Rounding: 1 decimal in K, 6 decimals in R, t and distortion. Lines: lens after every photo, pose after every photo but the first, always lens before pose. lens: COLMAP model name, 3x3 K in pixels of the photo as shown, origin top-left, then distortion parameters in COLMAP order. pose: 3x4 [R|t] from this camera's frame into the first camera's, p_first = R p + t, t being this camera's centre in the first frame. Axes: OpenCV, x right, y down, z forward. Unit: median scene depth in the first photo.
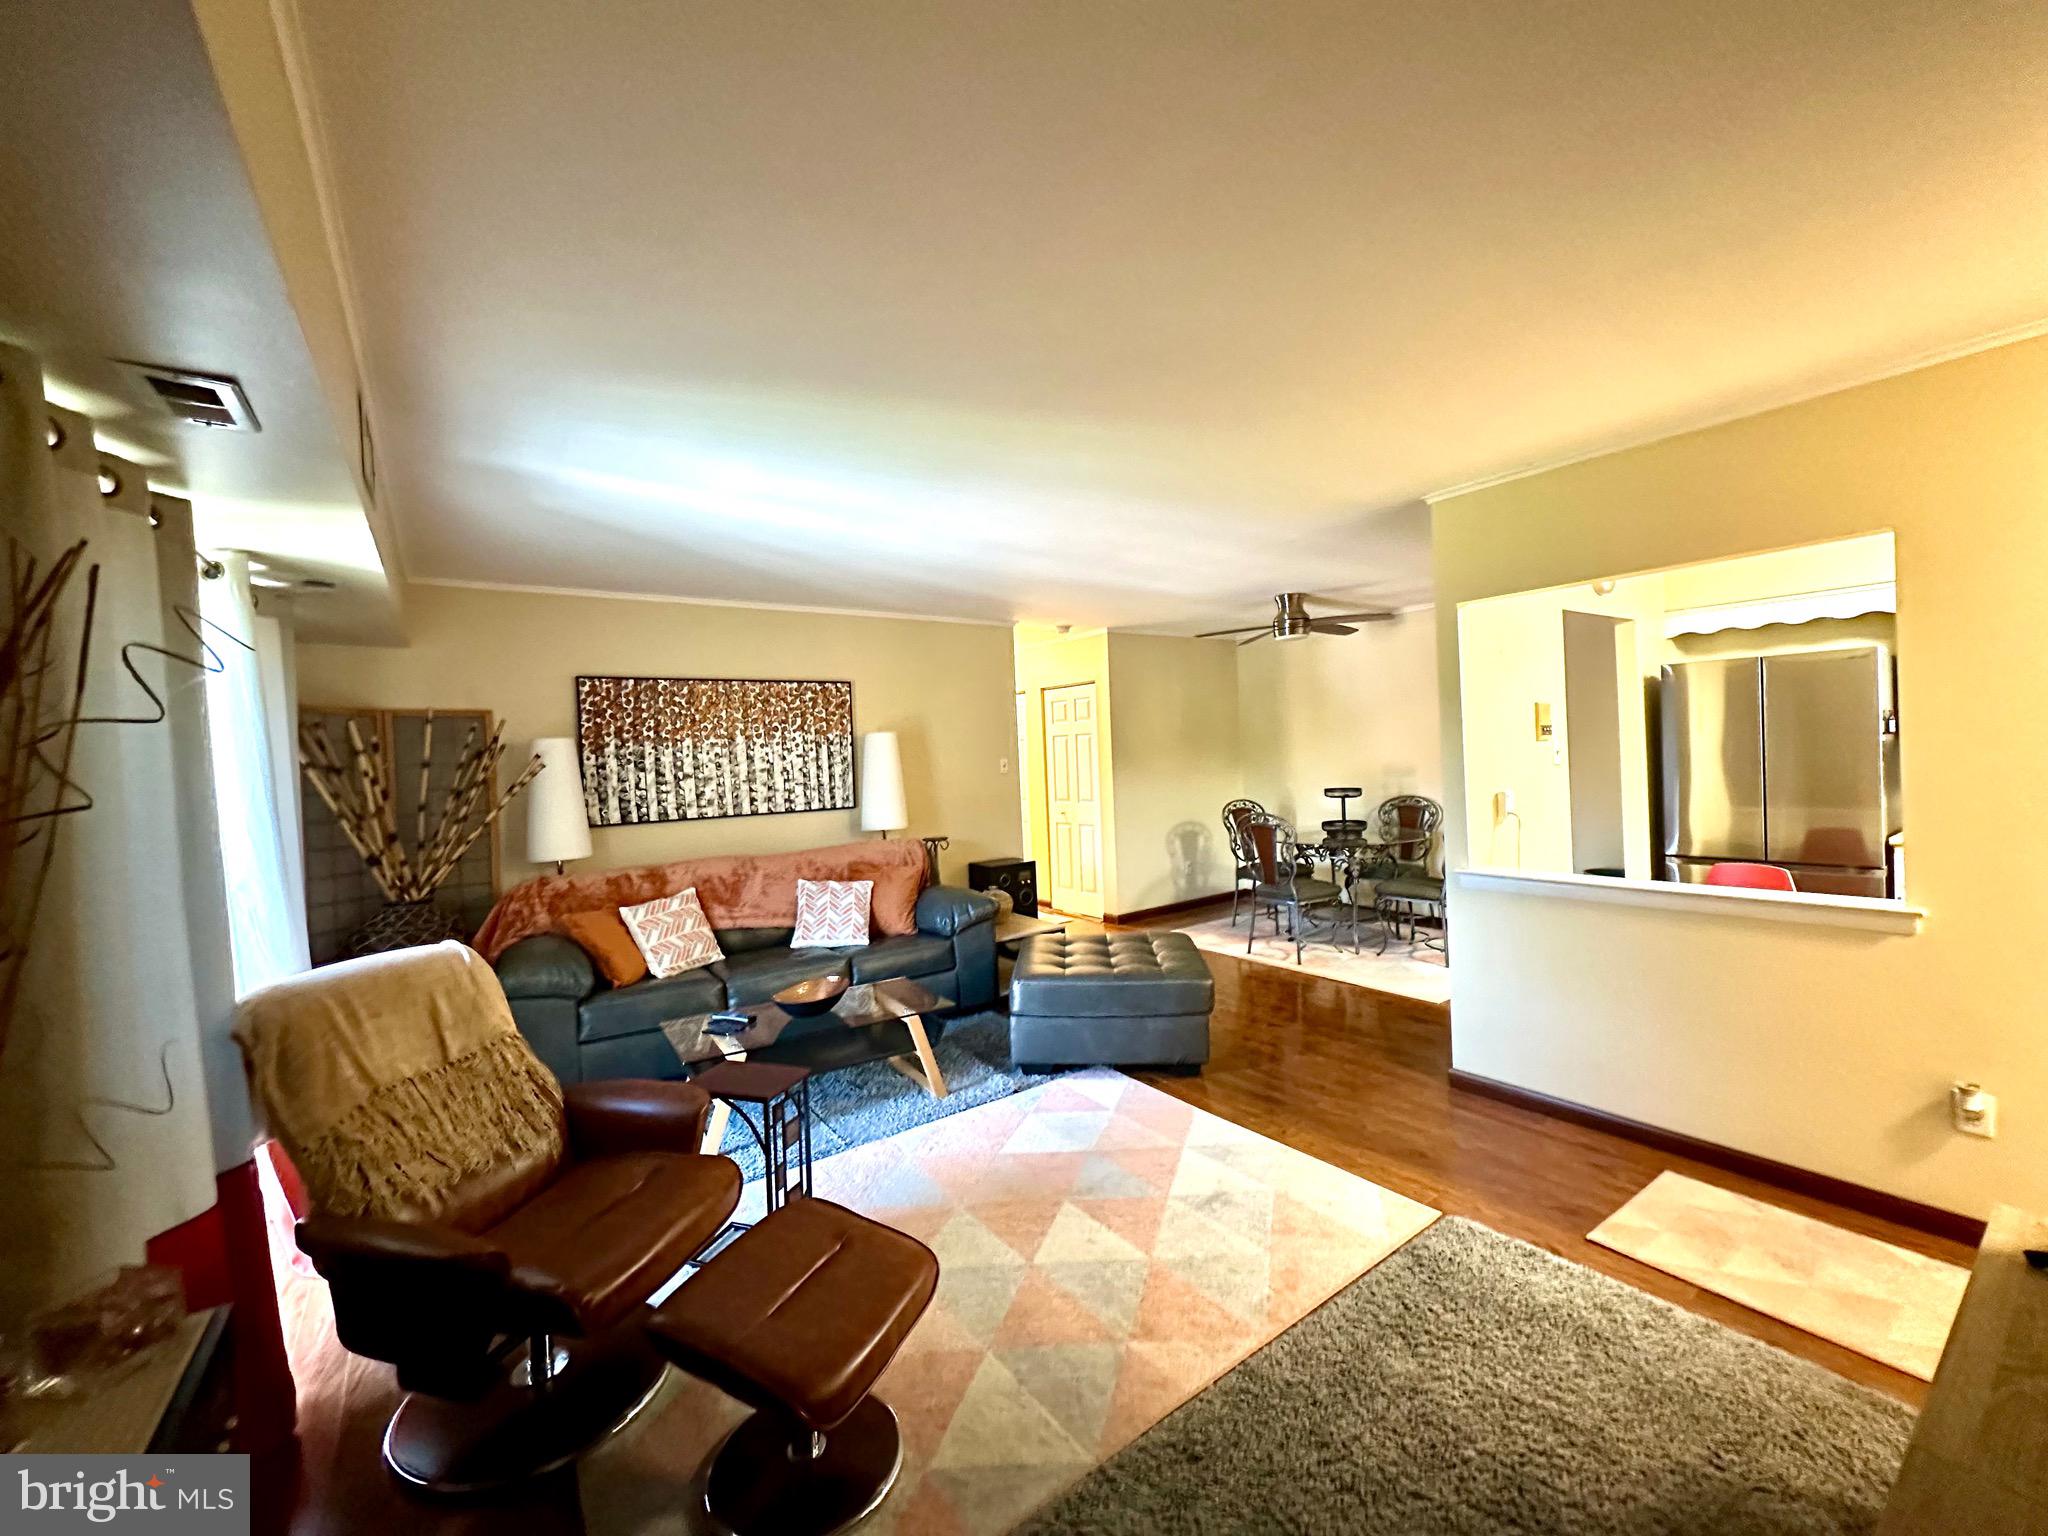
lens RADIAL K [[811.2, 0, 1024.0], [0, 811.2, 768.0], [0, 0, 1]] dist [-0.004637, 0.000976]
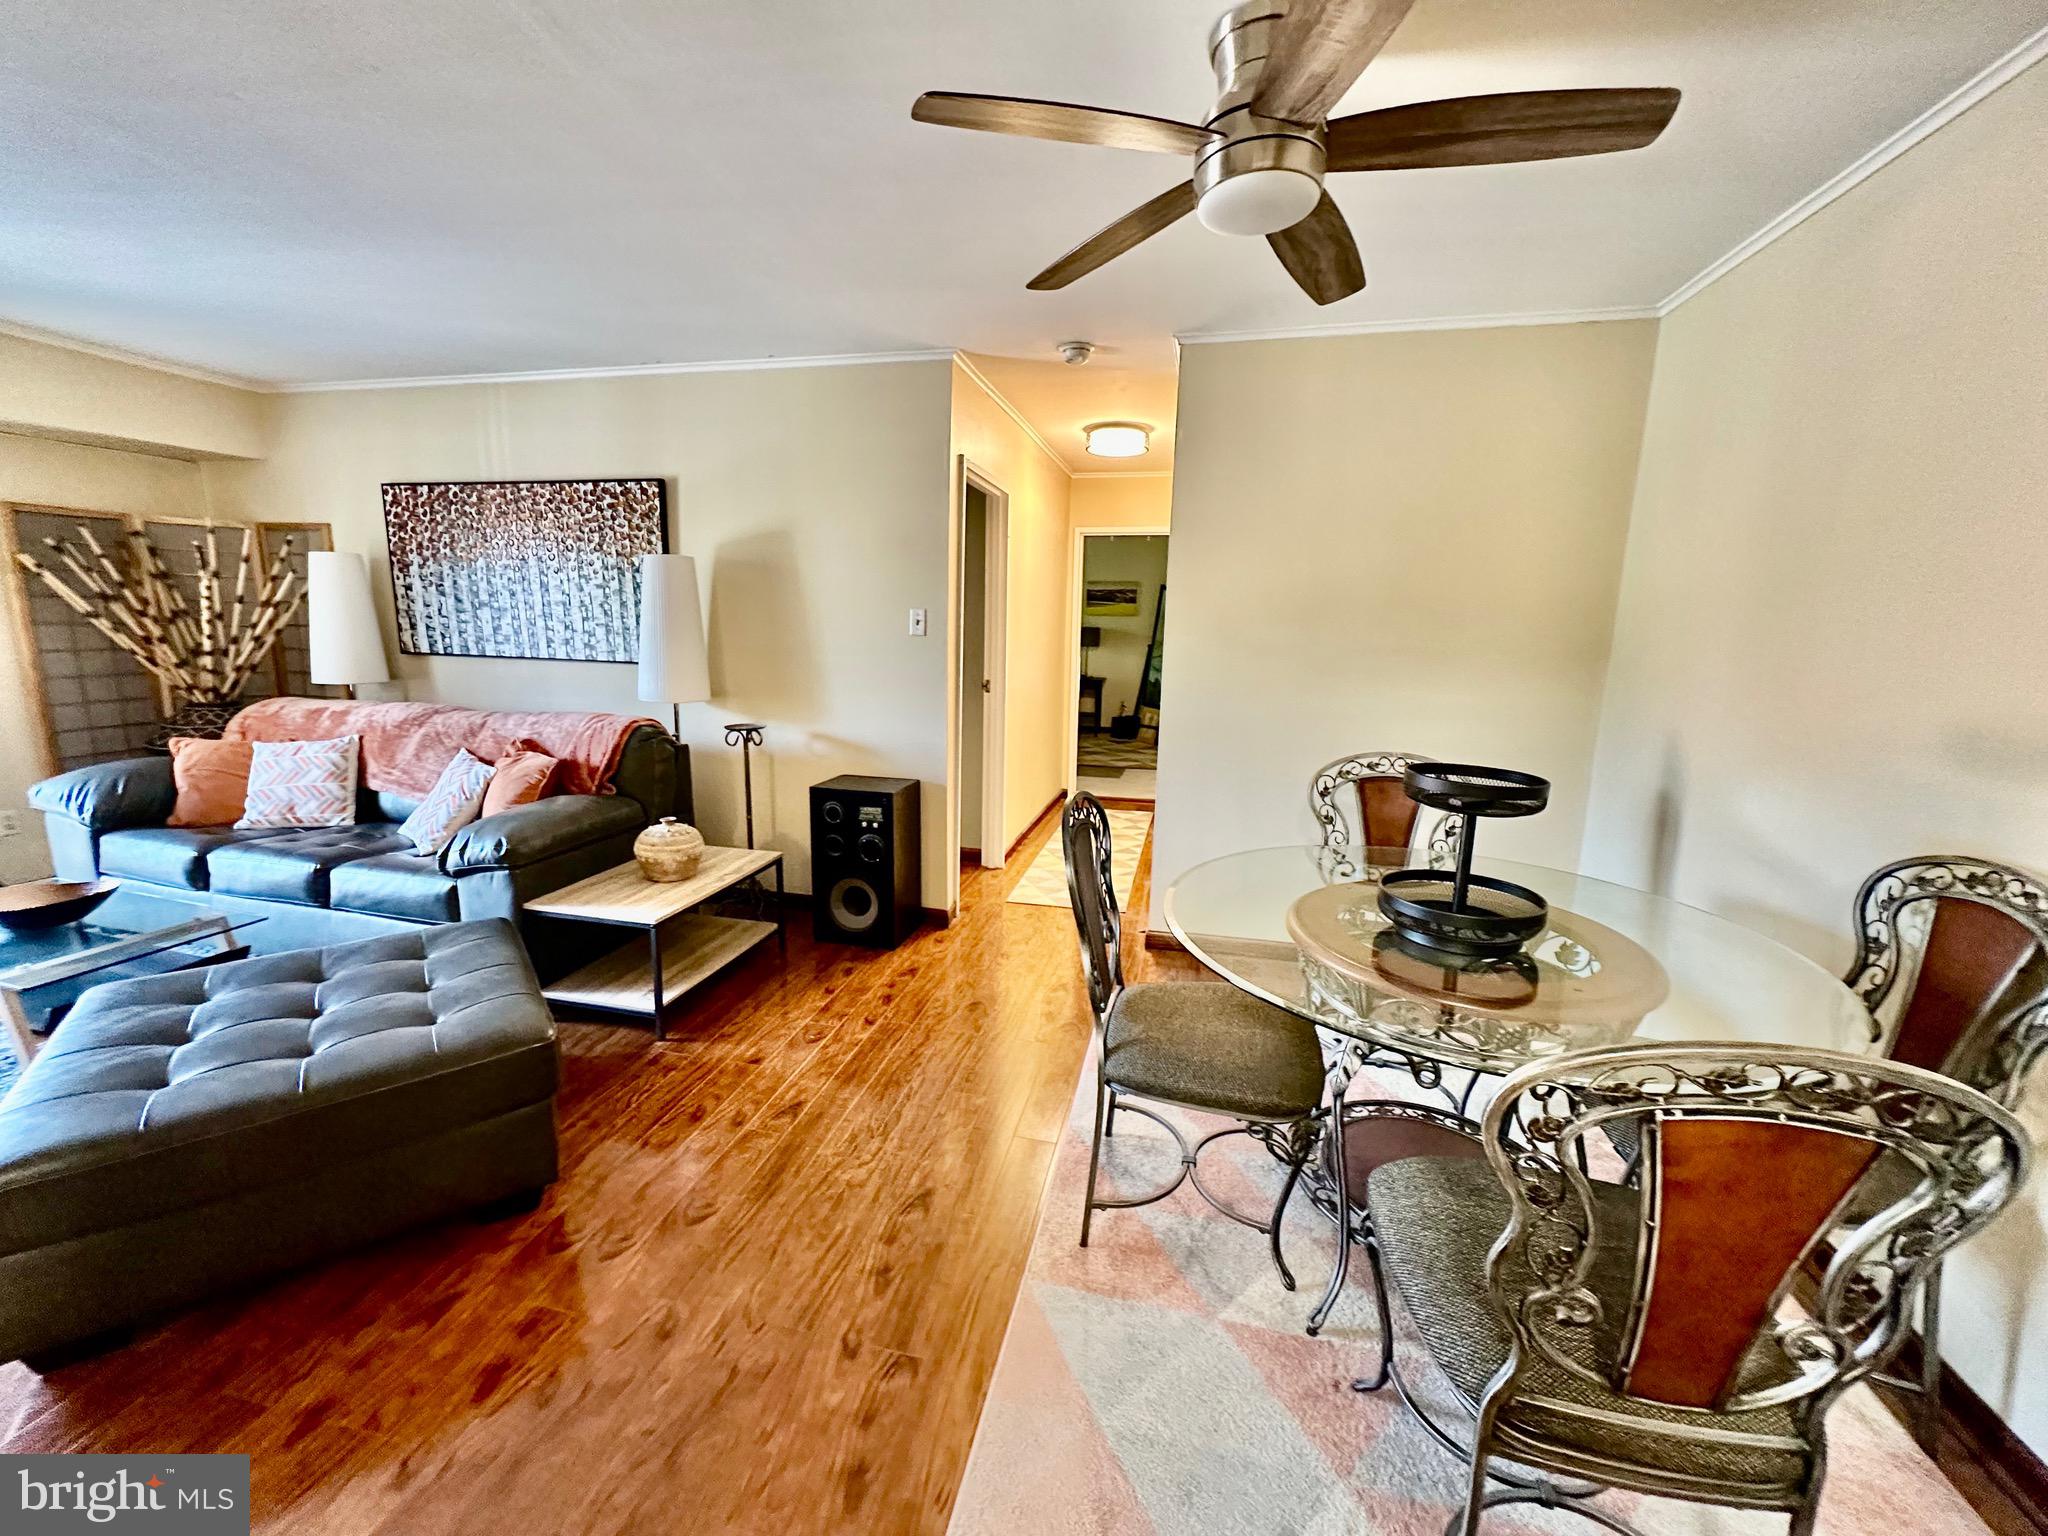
lens RADIAL K [[811.2, 0, 1024.0], [0, 811.2, 768.0], [0, 0, 1]] dist [-0.004637, 0.000976]
pose [[0.661964, 0.190887, -0.724821, 0.604738], [-0.063137, 0.977791, 0.199847, -0.027713], [0.746872, -0.086528, 0.659314, 0.869974]]
